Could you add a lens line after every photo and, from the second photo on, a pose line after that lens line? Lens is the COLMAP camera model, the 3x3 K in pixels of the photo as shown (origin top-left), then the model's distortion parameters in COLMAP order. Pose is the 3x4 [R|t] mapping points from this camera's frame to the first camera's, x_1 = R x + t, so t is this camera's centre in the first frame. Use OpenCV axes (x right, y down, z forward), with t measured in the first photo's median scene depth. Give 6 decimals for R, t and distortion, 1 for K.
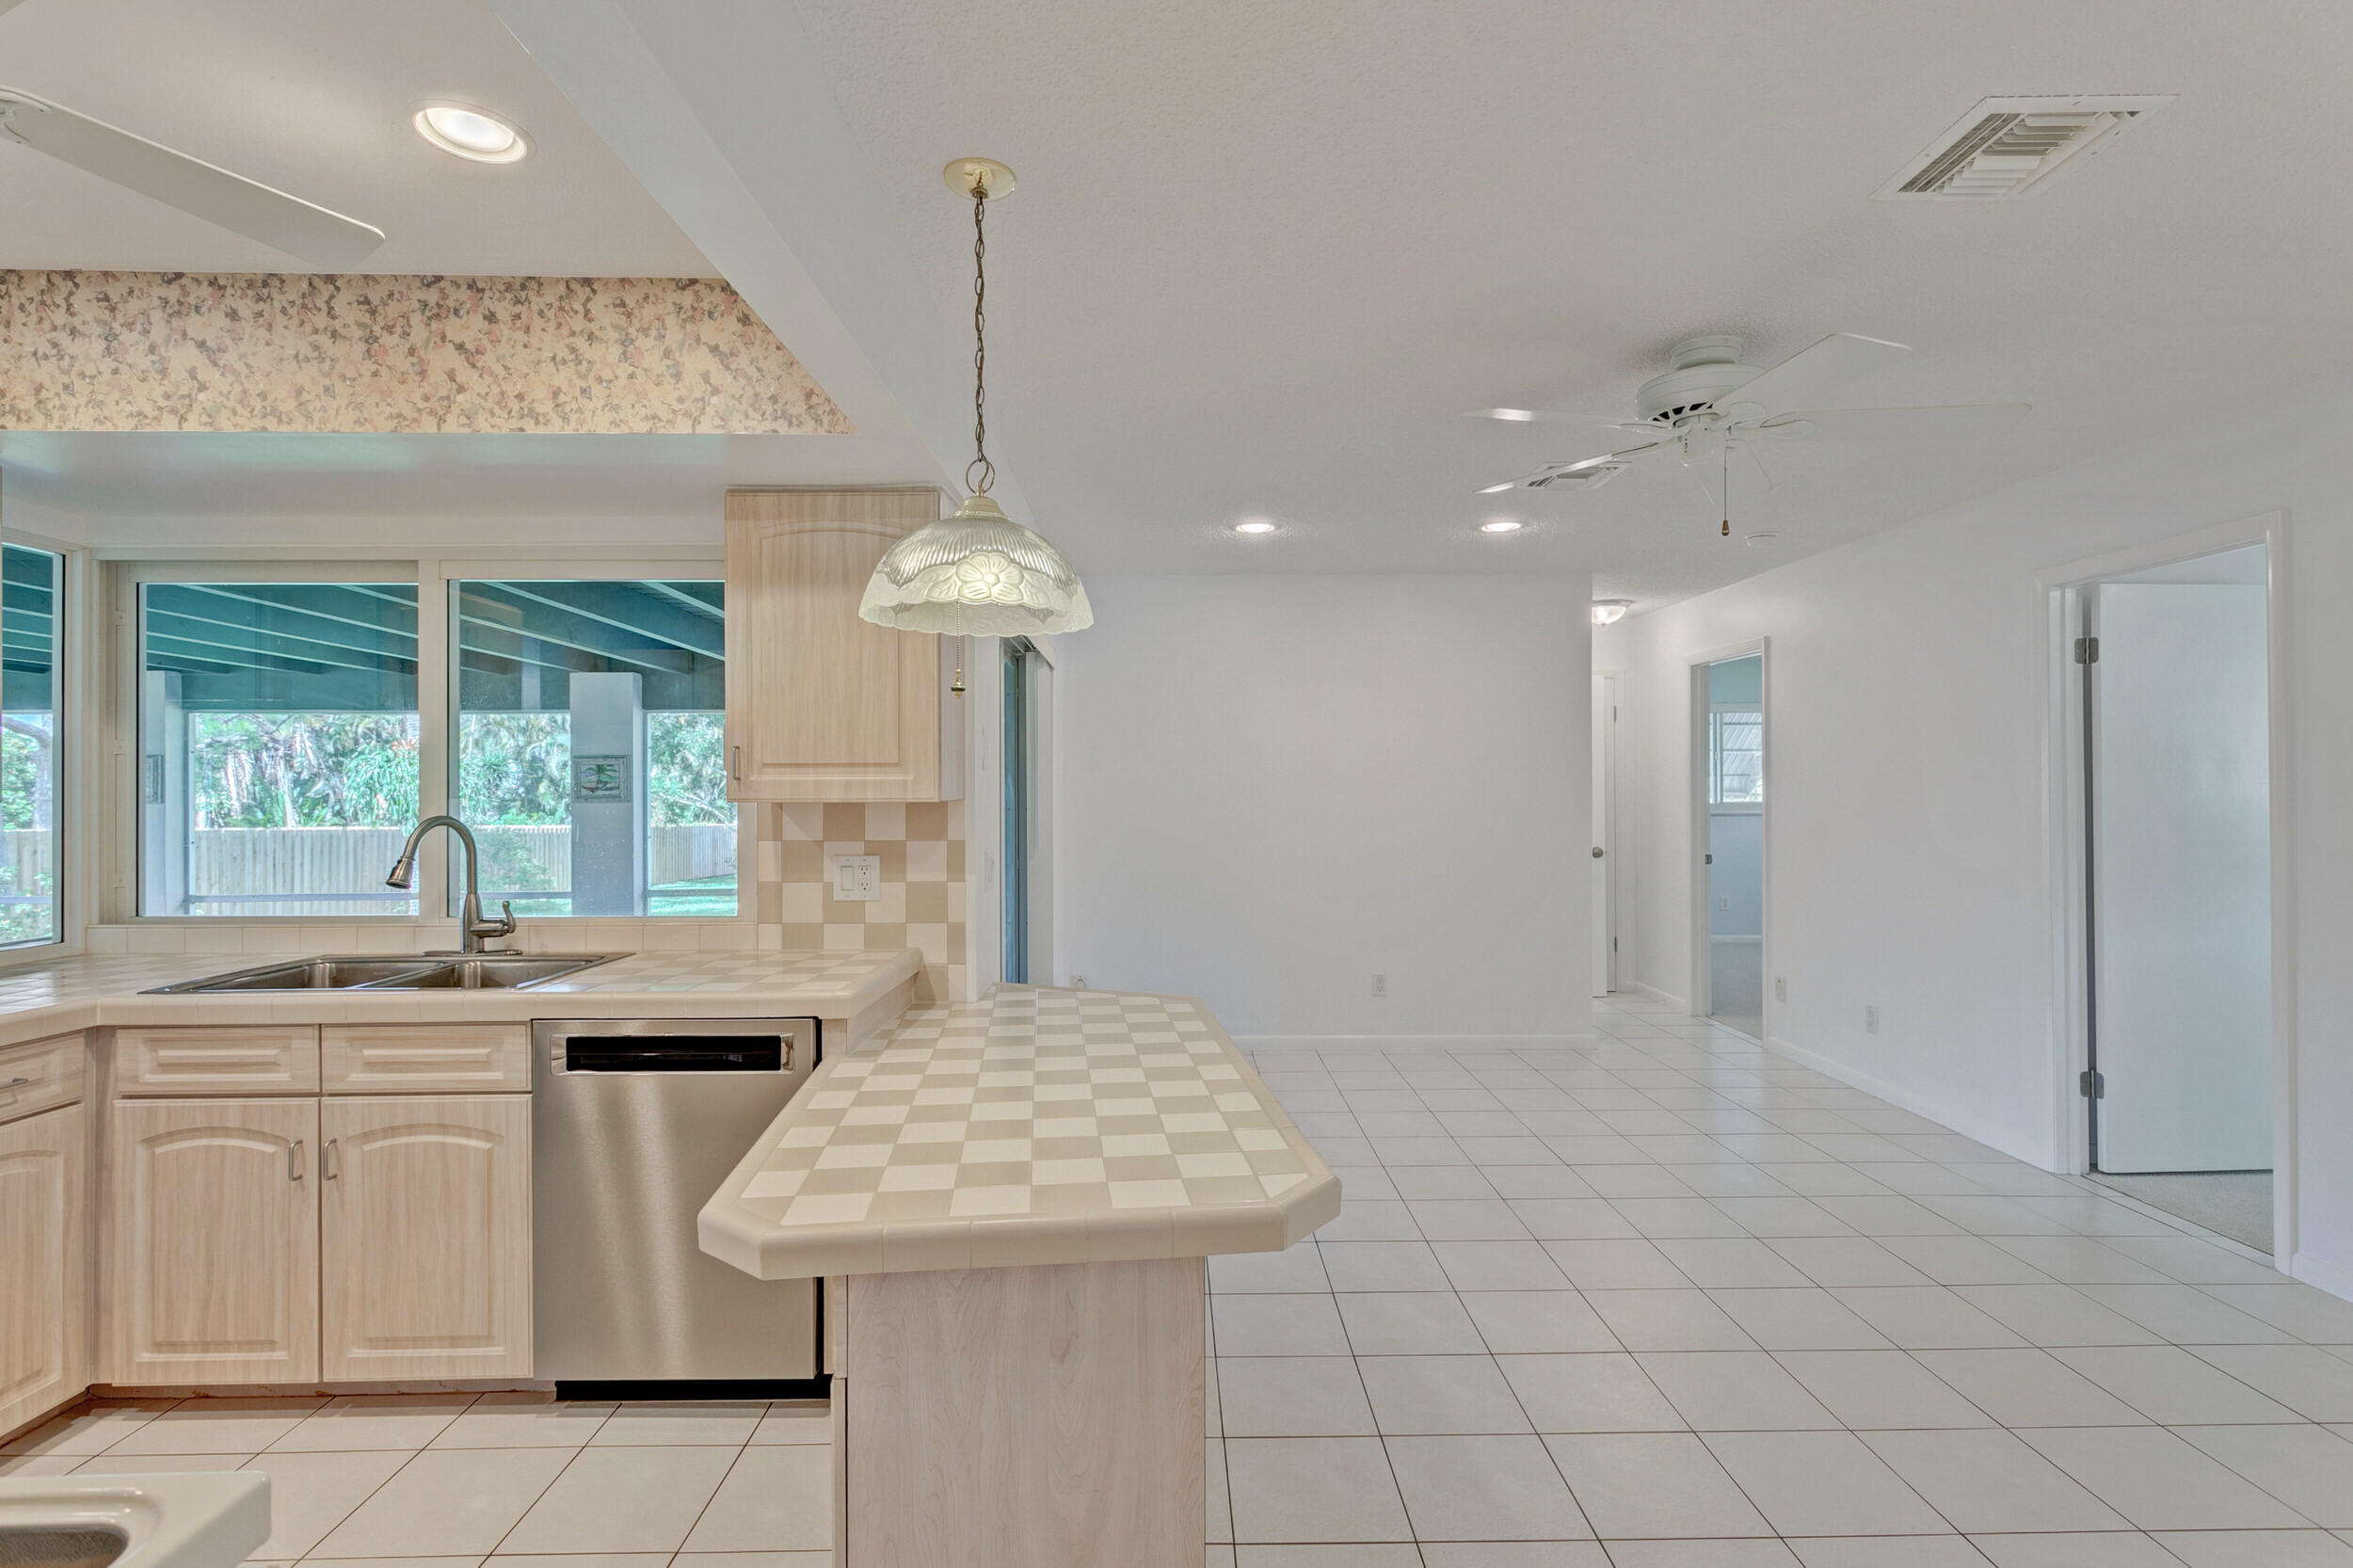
lens RADIAL K [[1112.4, 0, 1176.2], [0, 1112.4, 783.4], [0, 0, 1]] dist [0.000760, 0.001394]
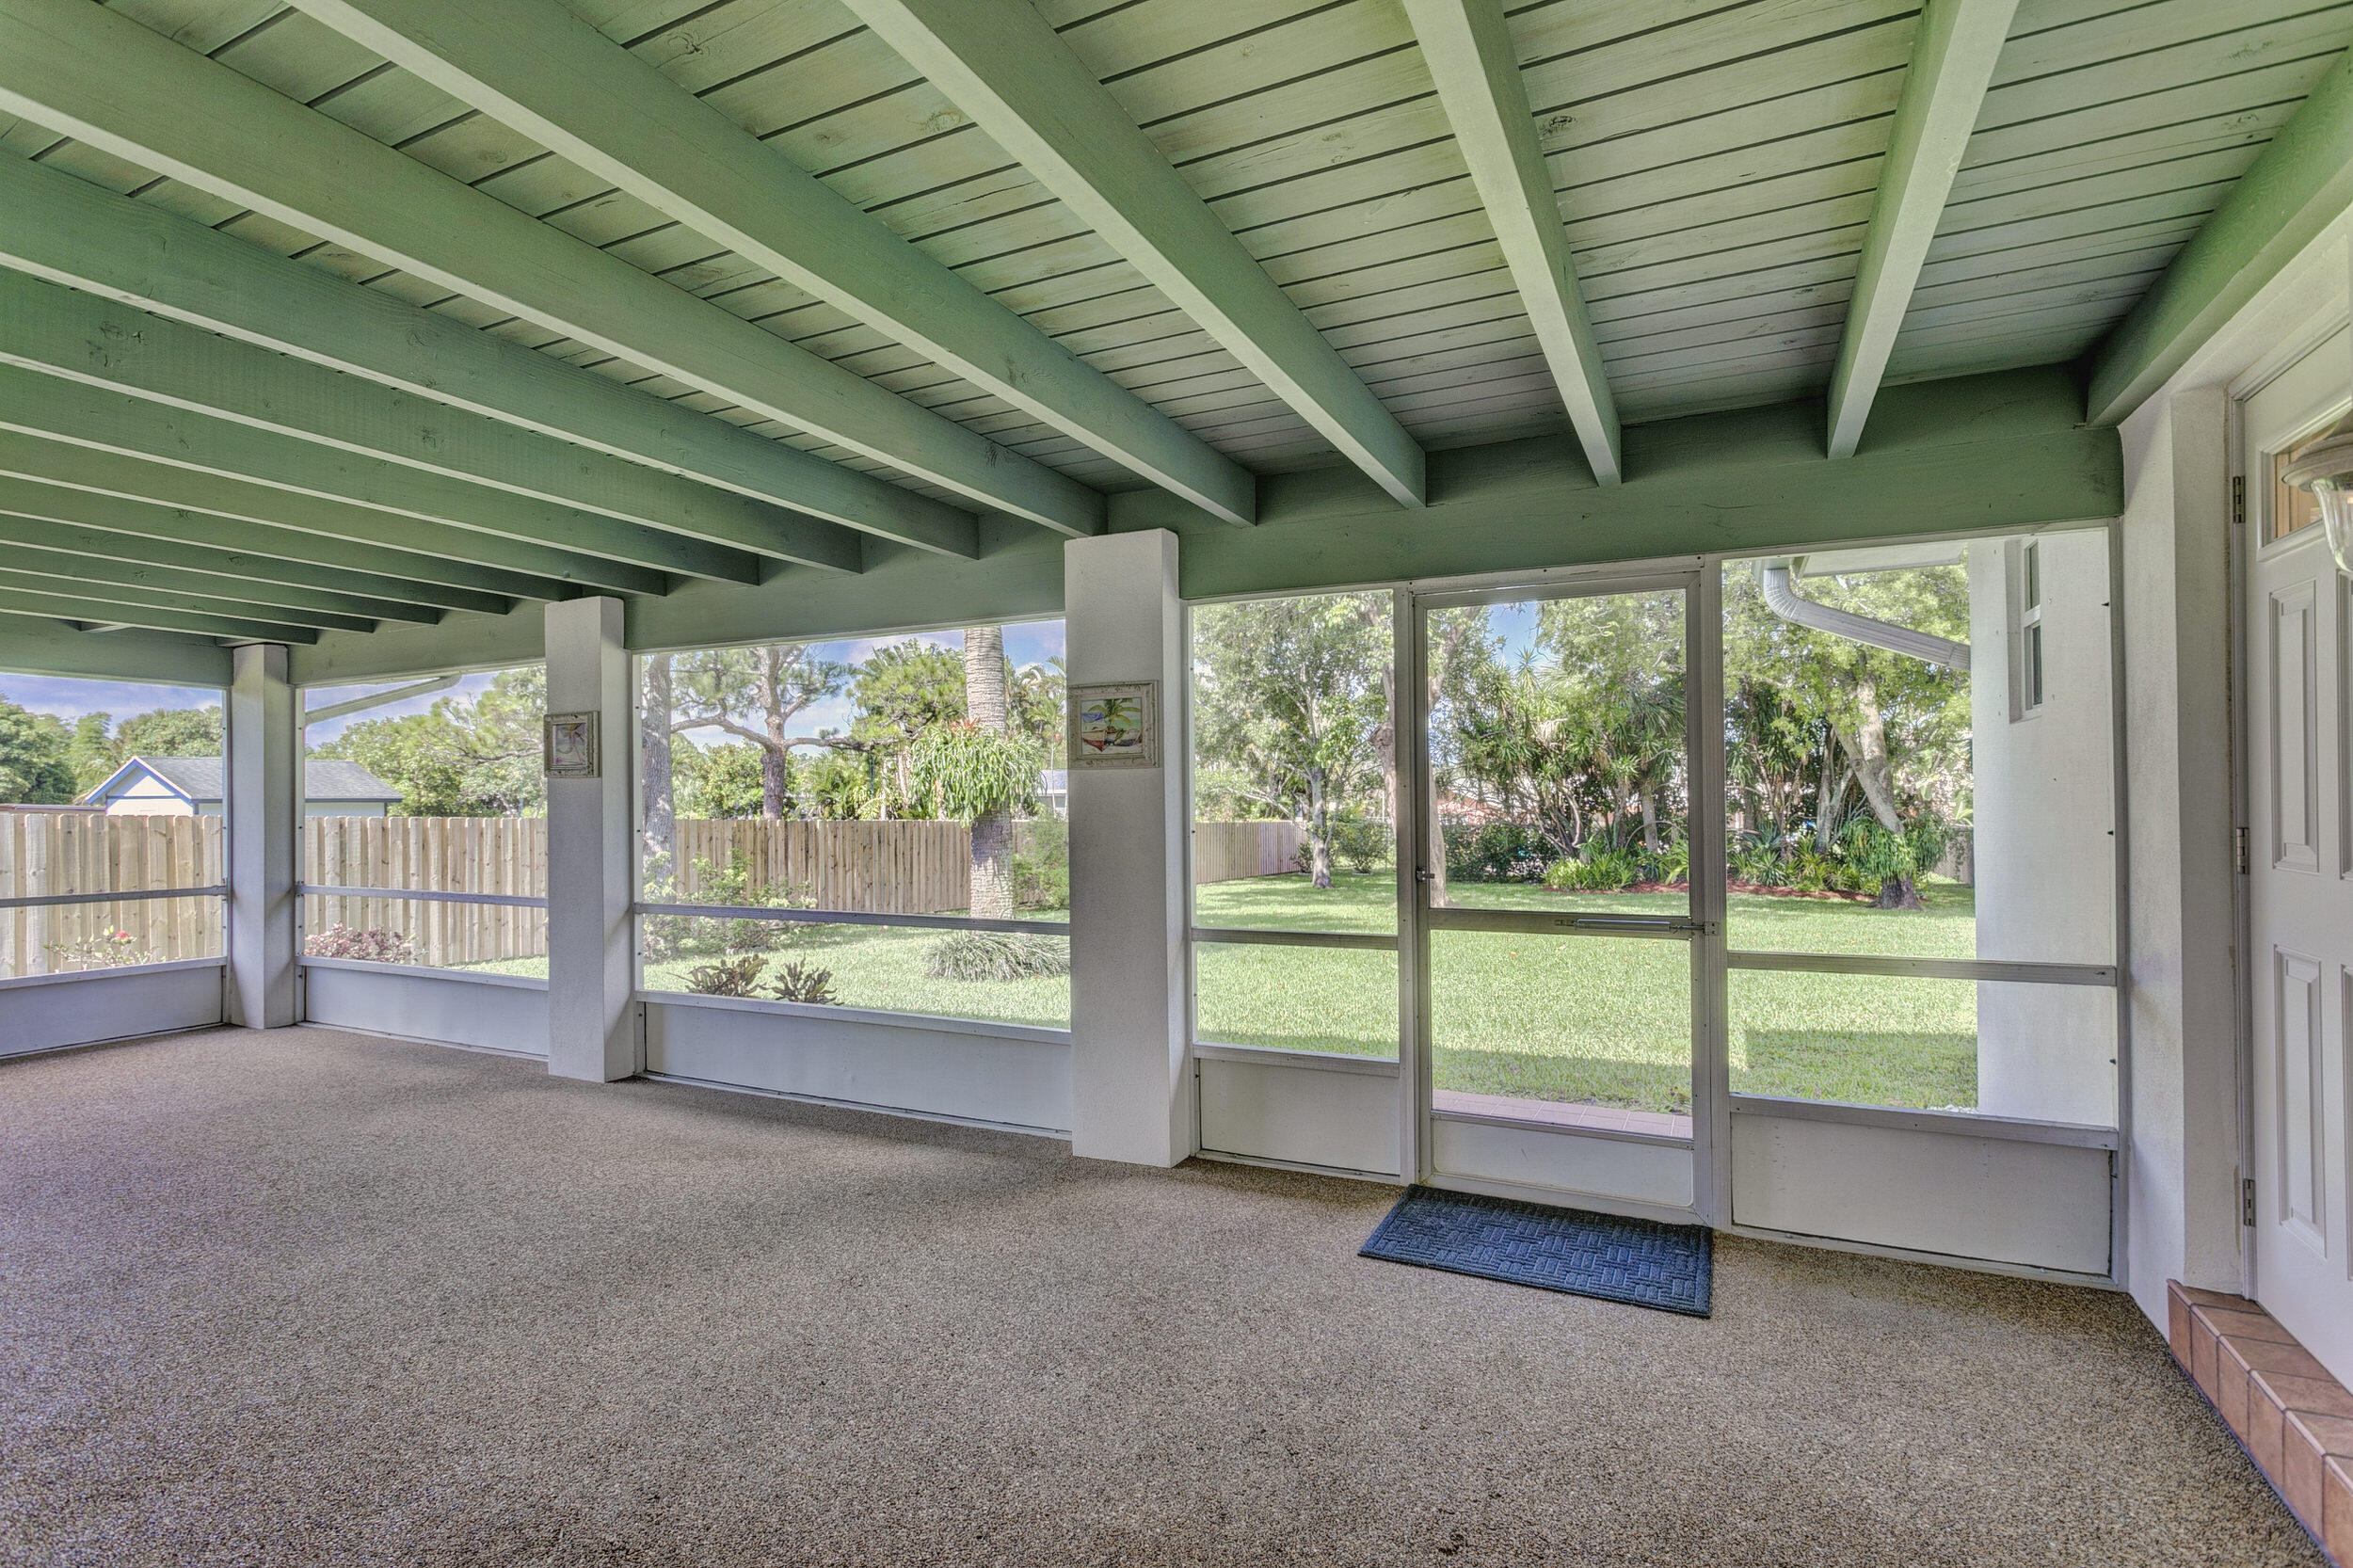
lens RADIAL K [[1112.4, 0, 1181.1], [0, 1112.4, 786.7], [0, 0, 1]] dist [0.000760, 0.001394]
pose [[0.887447, -0.005305, -0.460879, -0.131046], [0.007017, 0.999973, 0.002001, 0.014608], [0.460856, -0.005010, 0.887461, 0.296301]]
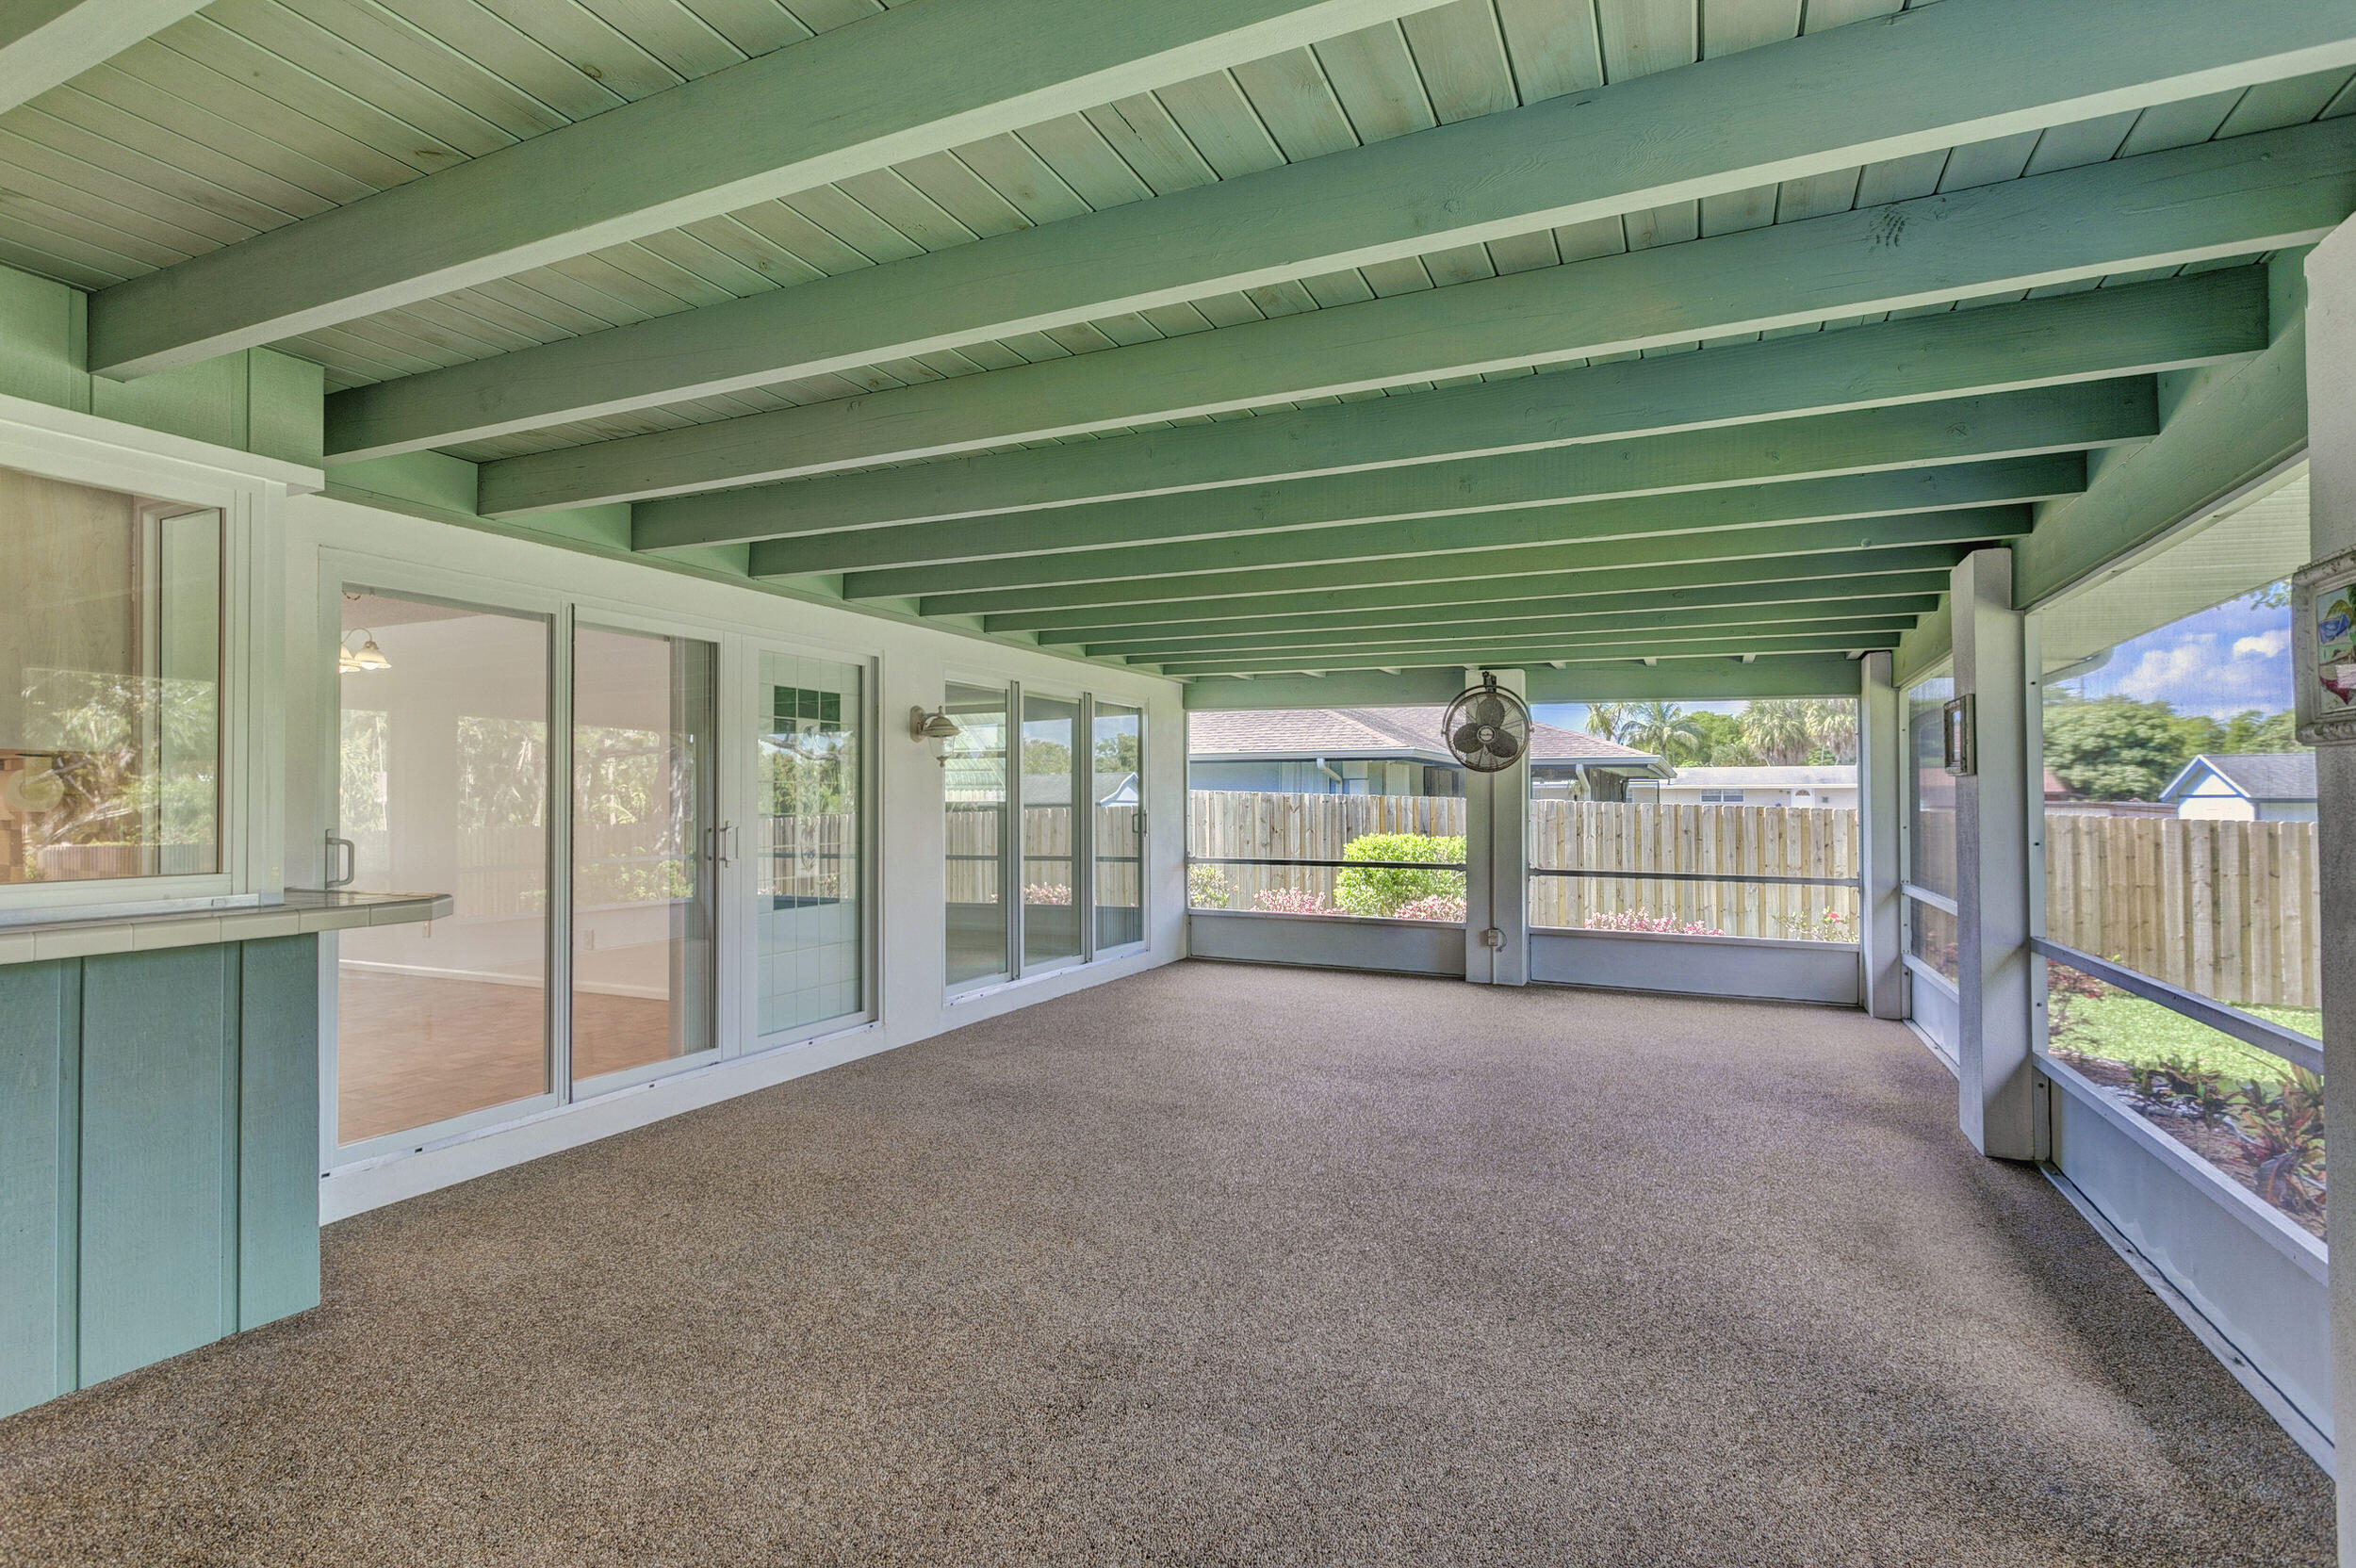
lens RADIAL K [[1113.8, 0, 1178.9], [0, 1113.8, 785.6], [0, 0, 1]] dist [0.000760, 0.001394]
pose [[-0.441987, -0.008120, -0.896985, -0.105857], [0.009382, 0.999862, -0.013674, 0.015856], [0.896973, -0.014460, -0.441850, 0.501741]]
